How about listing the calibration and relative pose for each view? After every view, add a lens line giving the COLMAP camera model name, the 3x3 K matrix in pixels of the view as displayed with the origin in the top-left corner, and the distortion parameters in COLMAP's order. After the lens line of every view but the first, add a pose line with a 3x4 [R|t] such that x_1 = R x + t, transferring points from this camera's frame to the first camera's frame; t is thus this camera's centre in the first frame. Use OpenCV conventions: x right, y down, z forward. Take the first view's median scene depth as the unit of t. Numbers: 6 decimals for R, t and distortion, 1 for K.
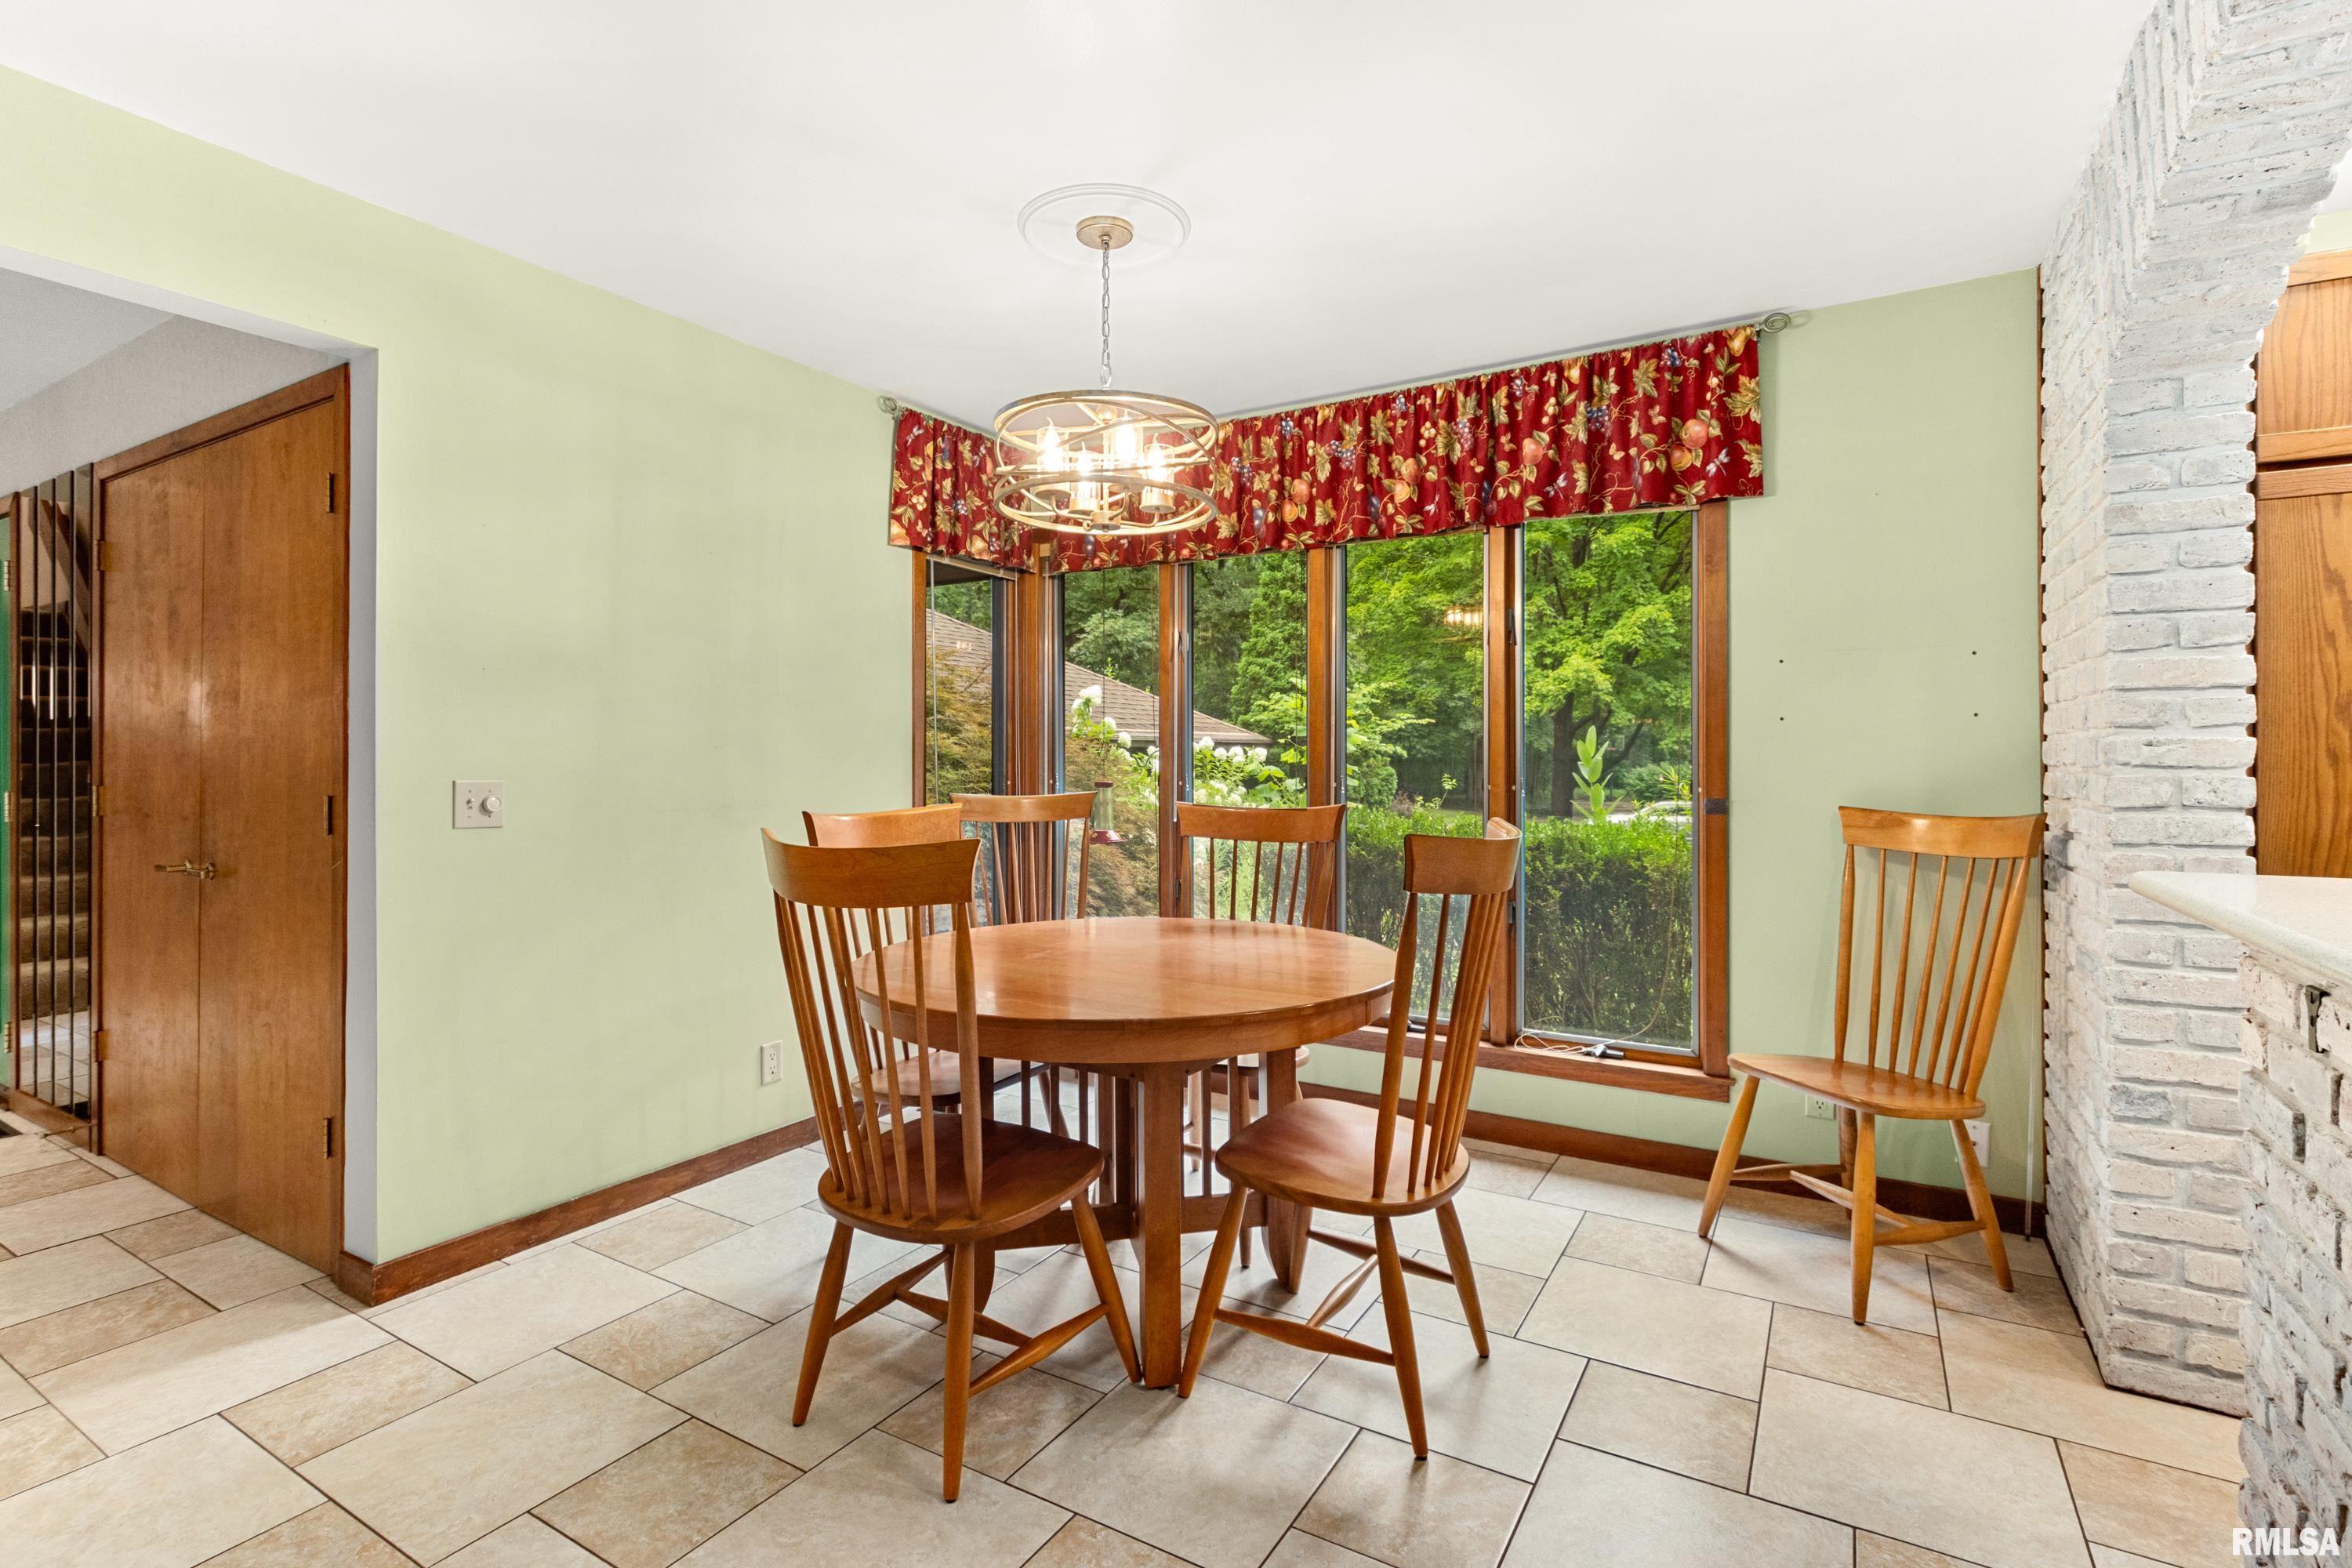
lens RADIAL K [[1104.7, 0, 1171.1], [0, 1104.7, 765.3], [0, 0, 1]] dist [-0.007082, 0.000098]
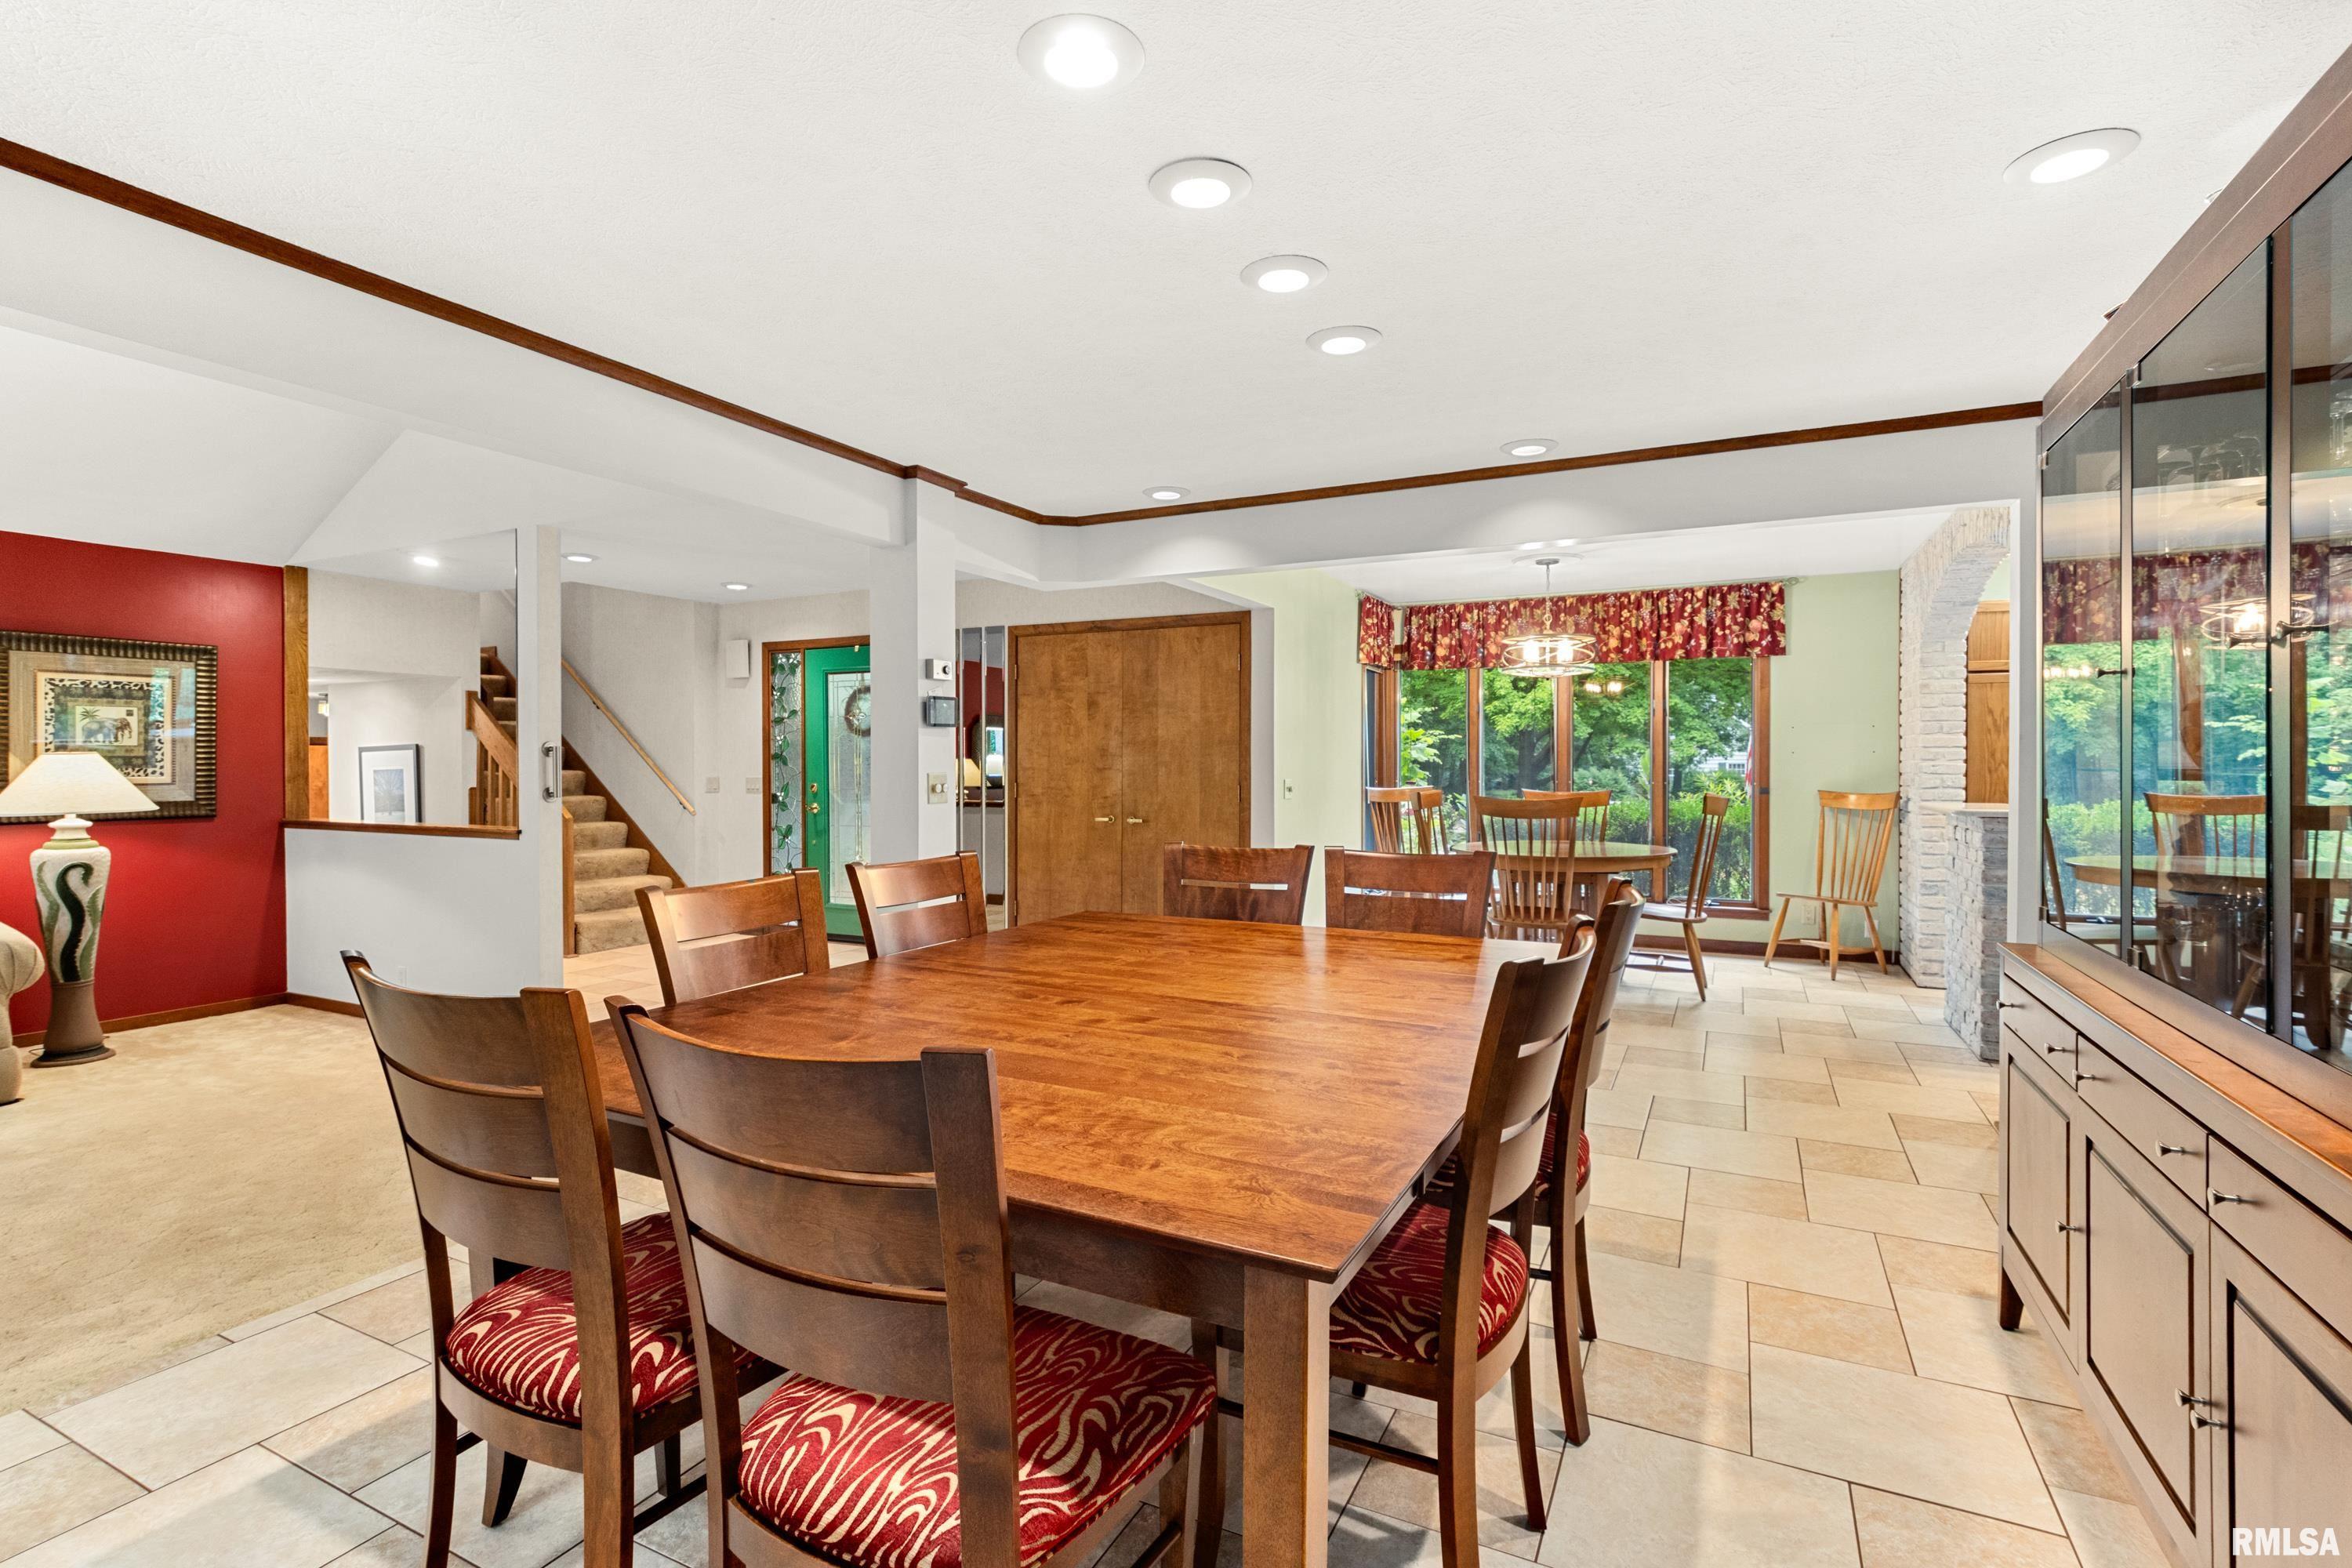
lens RADIAL K [[1104.7, 0, 1171.6], [0, 1104.7, 781.0], [0, 0, 1]] dist [-0.007082, 0.000098]
pose [[0.996936, -0.001825, 0.078198, -0.887280], [0.001044, 0.999949, 0.010029, -0.007269], [-0.078212, -0.009917, 0.996887, -1.151018]]
